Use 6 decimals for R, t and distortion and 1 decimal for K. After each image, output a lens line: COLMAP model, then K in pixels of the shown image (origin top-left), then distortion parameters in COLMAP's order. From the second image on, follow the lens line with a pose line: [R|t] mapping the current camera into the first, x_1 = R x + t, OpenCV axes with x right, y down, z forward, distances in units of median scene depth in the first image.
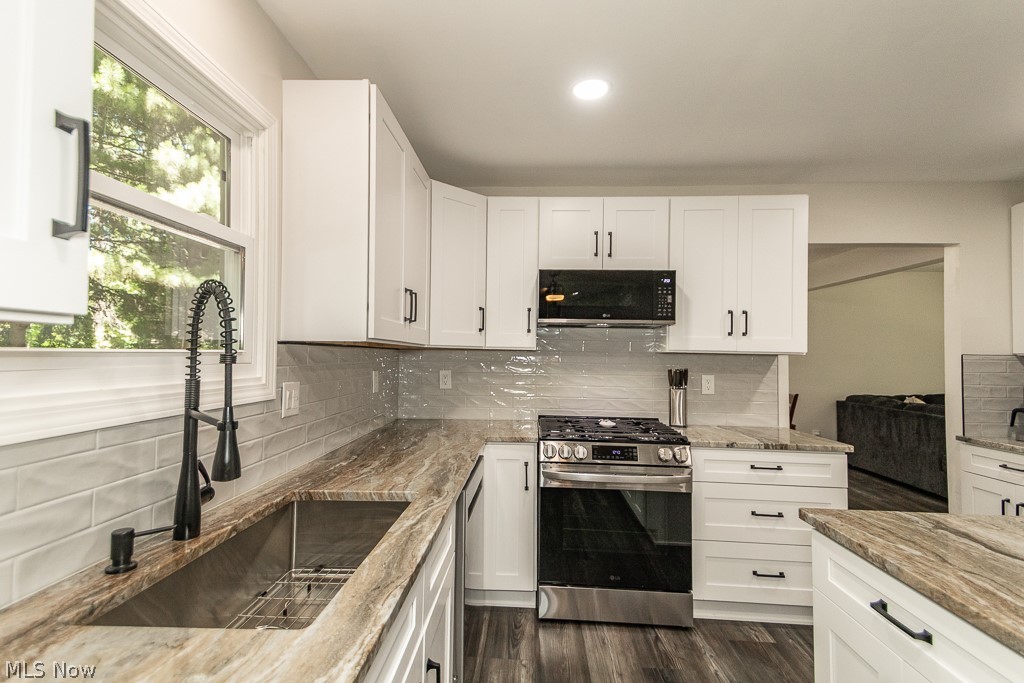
lens RADIAL K [[474.2, 0, 501.9], [0, 474.2, 344.6], [0, 0, 1]] dist [0.051587, -0.008958]
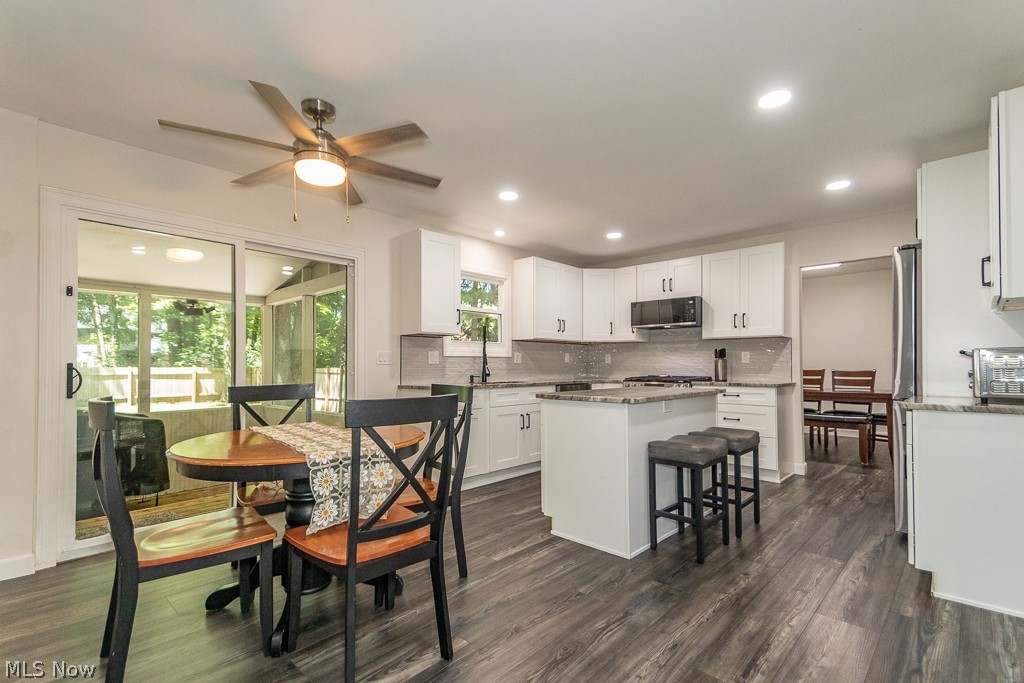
lens RADIAL K [[474.2, 0, 517.4], [0, 474.2, 358.5], [0, 0, 1]] dist [0.051587, -0.008958]
pose [[0.769192, -0.024923, -0.638532, 1.009487], [0.027141, 0.999612, -0.006322, 0.086660], [0.638441, -0.012468, 0.769570, -0.920469]]
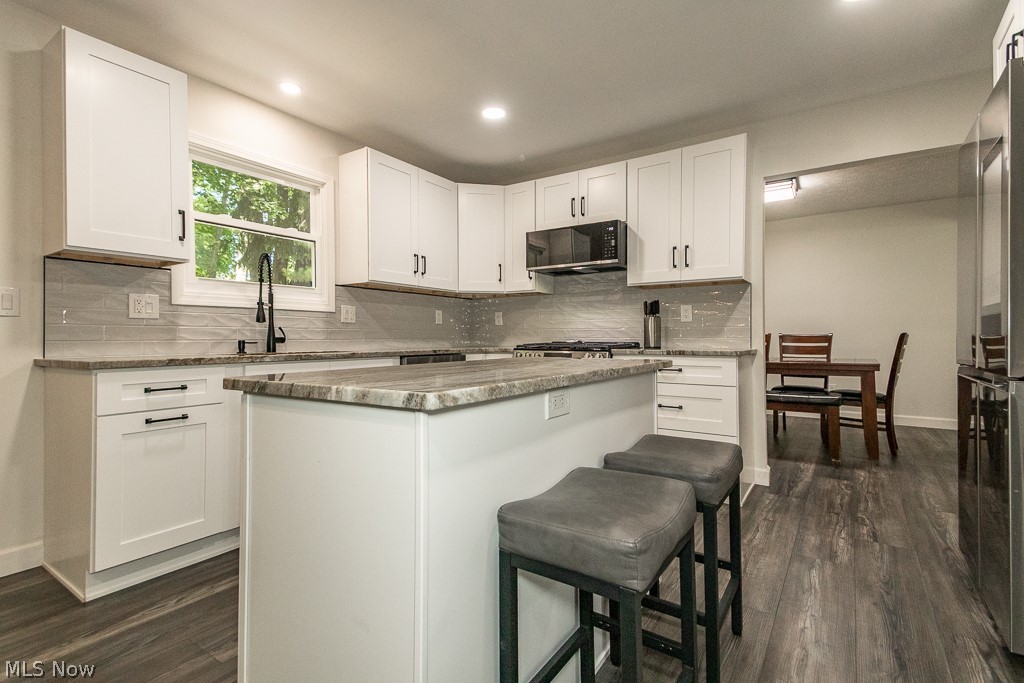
lens RADIAL K [[474.2, 0, 517.9], [0, 474.2, 335.9], [0, 0, 1]] dist [0.051587, -0.008958]
pose [[0.859330, -0.018353, -0.511092, 0.759202], [0.026884, 0.999595, 0.009307, 0.131423], [0.510714, -0.021738, 0.859476, -0.226968]]
